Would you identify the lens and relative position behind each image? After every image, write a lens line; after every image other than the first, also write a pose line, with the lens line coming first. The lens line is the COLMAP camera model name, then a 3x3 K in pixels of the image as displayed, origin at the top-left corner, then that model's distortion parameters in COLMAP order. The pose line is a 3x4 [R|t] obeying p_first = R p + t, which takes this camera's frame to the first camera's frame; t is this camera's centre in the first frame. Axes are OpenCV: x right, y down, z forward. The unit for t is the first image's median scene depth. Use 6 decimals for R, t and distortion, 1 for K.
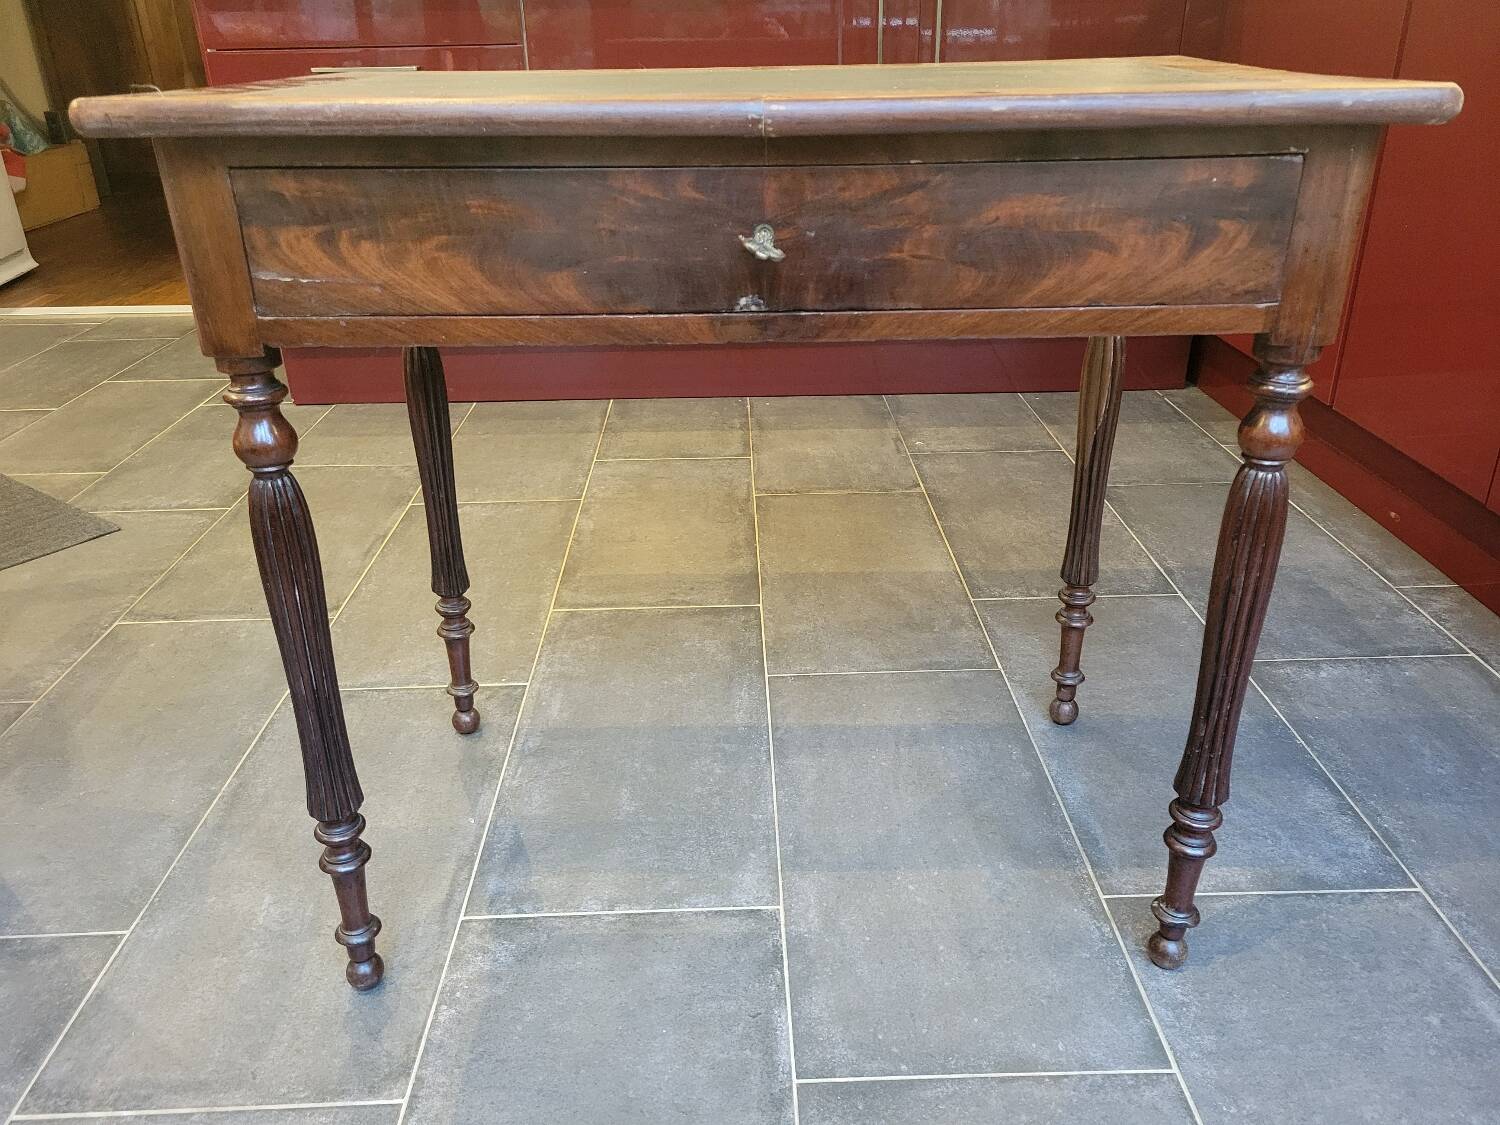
lens RADIAL K [[1131.5, 0, 761.3], [0, 1131.5, 541.7], [0, 0, 1]] dist [0.051380, -0.041073]
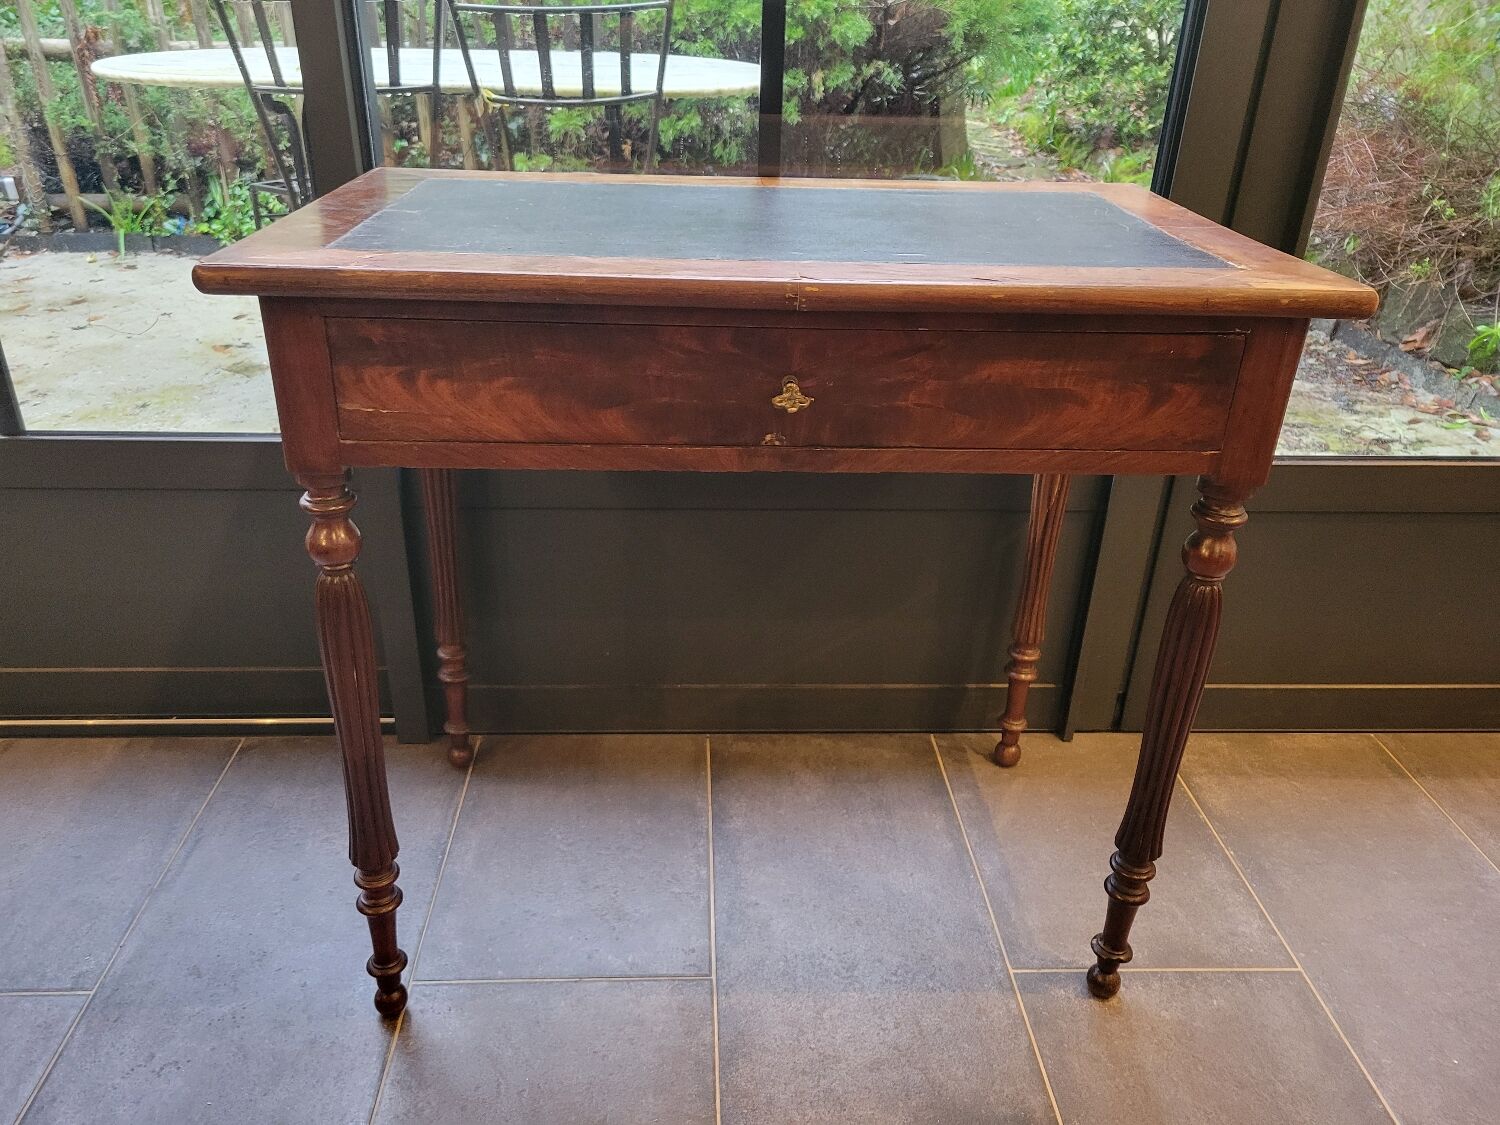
lens RADIAL K [[1131.5, 0, 738.9], [0, 1131.5, 555.1], [0, 0, 1]] dist [0.051380, -0.041073]
pose [[0.998324, 0.020141, 0.054250, -0.104795], [-0.021409, 0.999509, 0.022892, -0.117319], [-0.053762, -0.024015, 0.998265, -0.148974]]
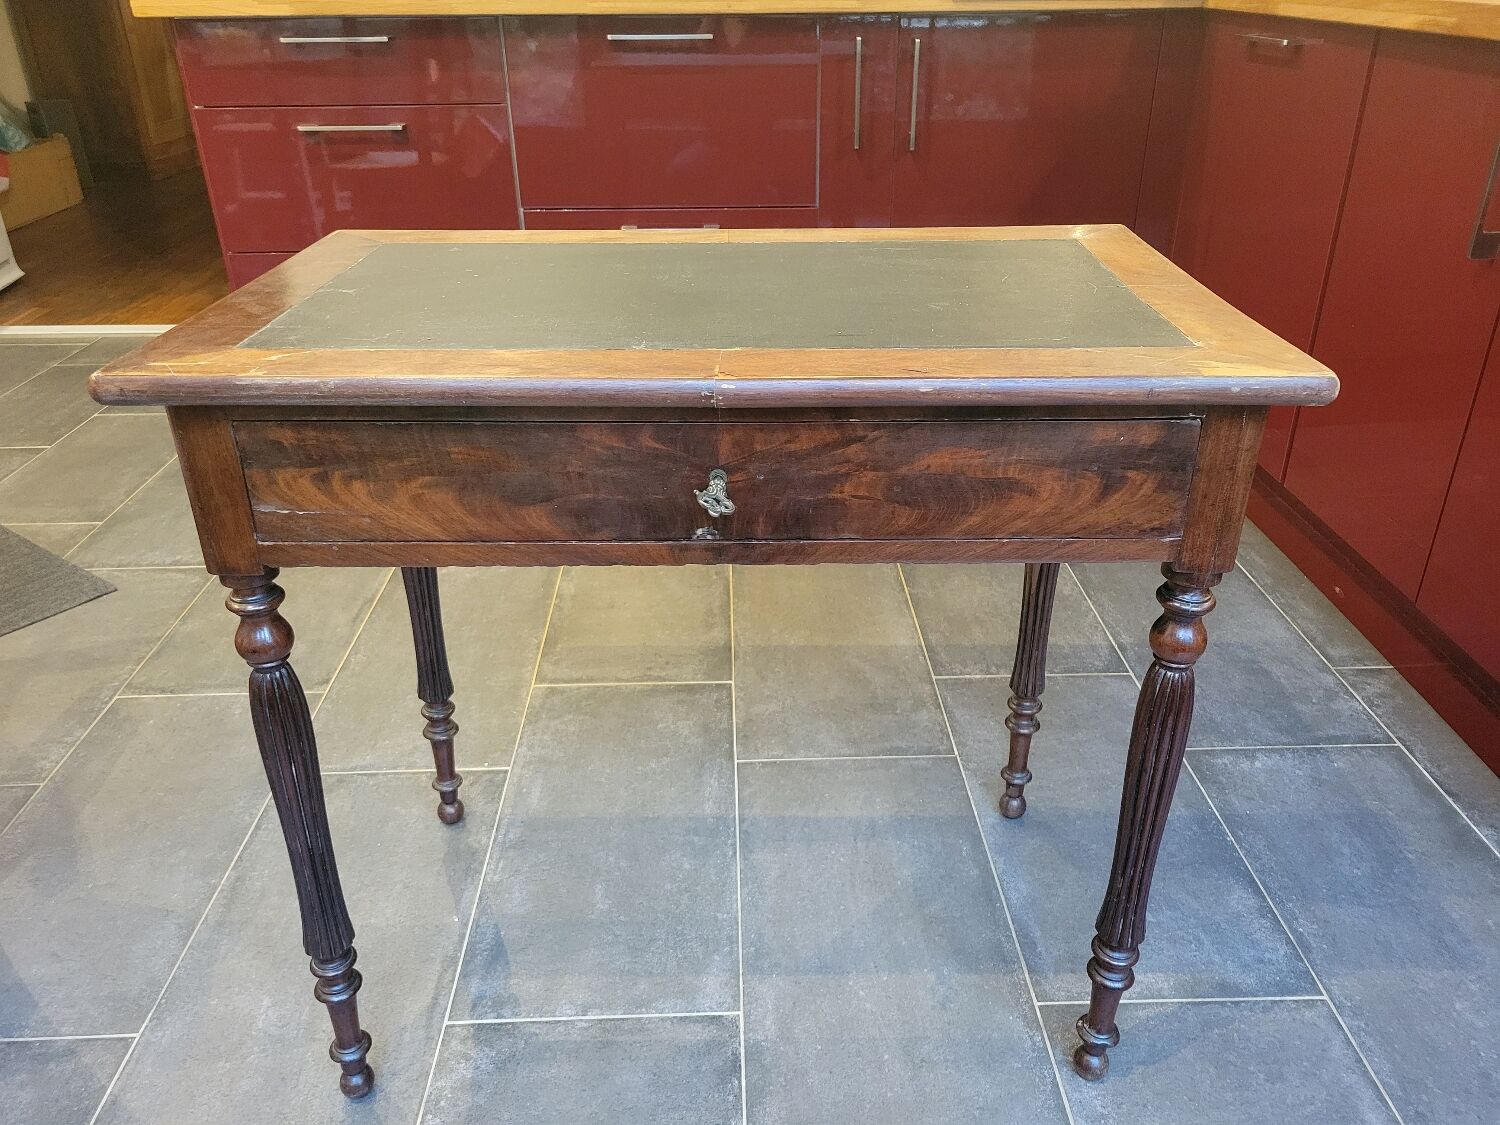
lens RADIAL K [[1131.5, 0, 760.6], [0, 1131.5, 557.4], [0, 0, 1]] dist [0.051380, -0.041073]
pose [[0.999927, 0.007690, 0.009354, 0.032916], [-0.008057, 0.999176, 0.039786, -0.229283], [-0.009040, -0.039859, 0.999164, -0.102625]]
